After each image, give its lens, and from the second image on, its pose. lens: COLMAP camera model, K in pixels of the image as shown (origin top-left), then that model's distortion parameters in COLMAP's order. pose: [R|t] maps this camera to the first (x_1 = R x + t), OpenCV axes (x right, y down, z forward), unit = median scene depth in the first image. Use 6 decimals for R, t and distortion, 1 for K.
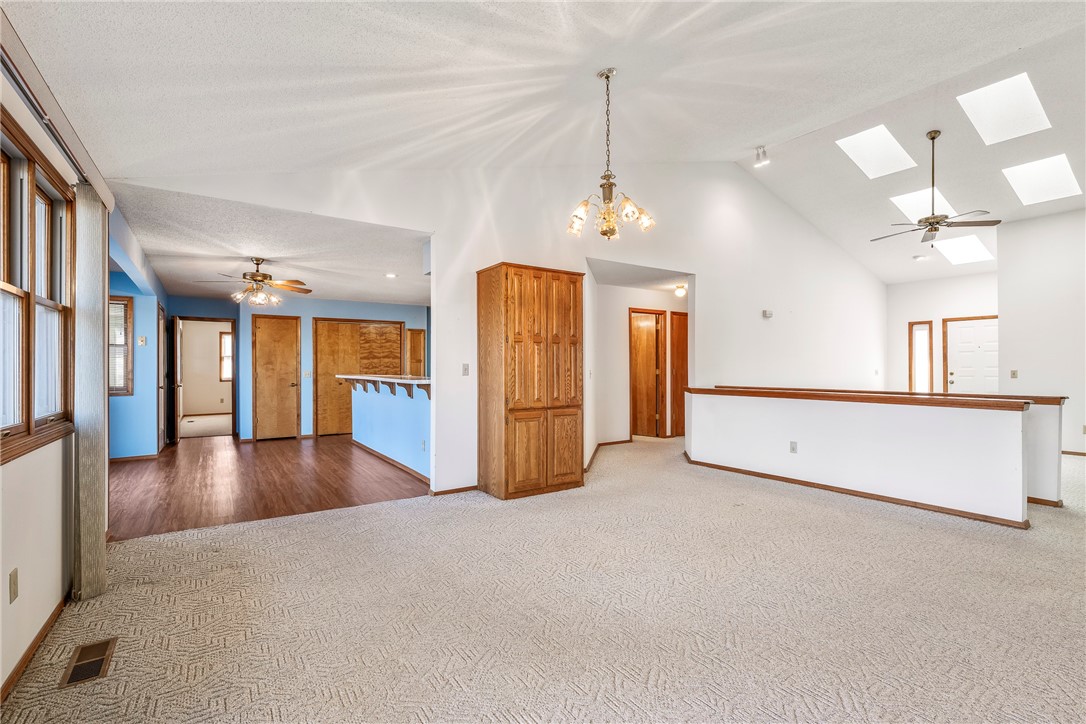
lens RADIAL K [[483.8, 0, 538.3], [0, 483.8, 365.0], [0, 0, 1]] dist [0.000389, -0.000177]
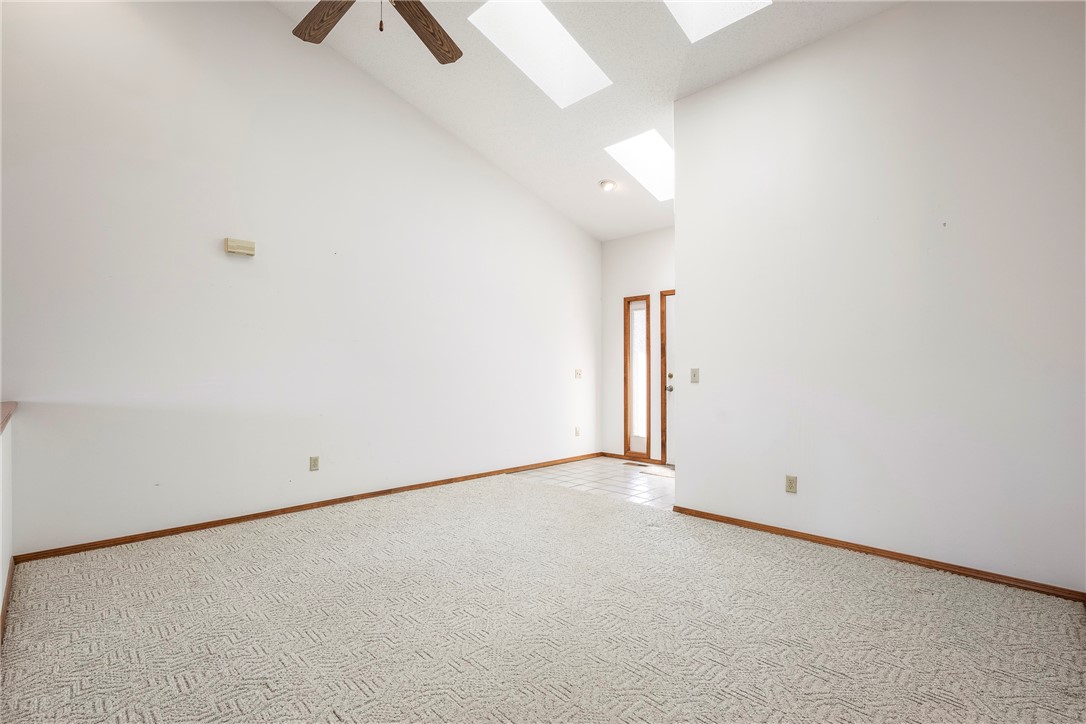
lens RADIAL K [[483.8, 0, 546.0], [0, 483.8, 366.7], [0, 0, 1]] dist [0.000389, -0.000177]
pose [[0.974962, 0.002642, 0.222358, 0.533025], [-0.002560, 0.999997, -0.000657, 0.006515], [-0.222359, 0.000072, 0.974965, 0.392975]]
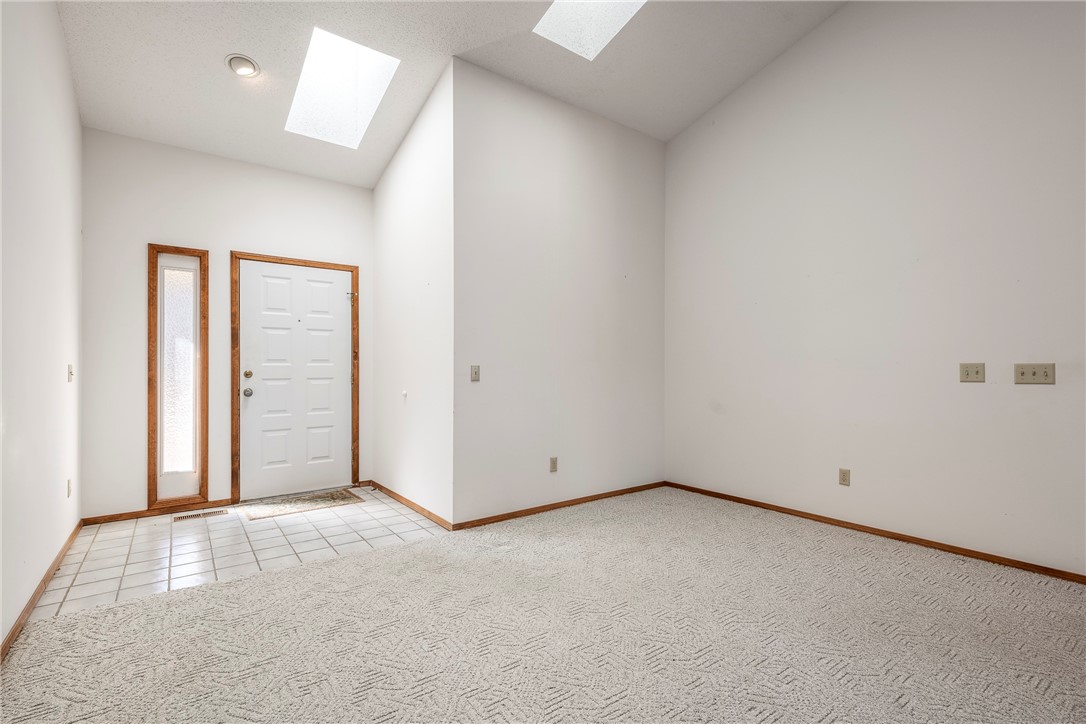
lens RADIAL K [[483.8, 0, 542.5], [0, 483.8, 366.8], [0, 0, 1]] dist [0.000389, -0.000177]
pose [[-0.057408, 0.003270, 0.998345, 0.370066], [-0.011849, 0.999922, -0.003956, 0.009141], [-0.998280, -0.012056, -0.057365, 0.729047]]
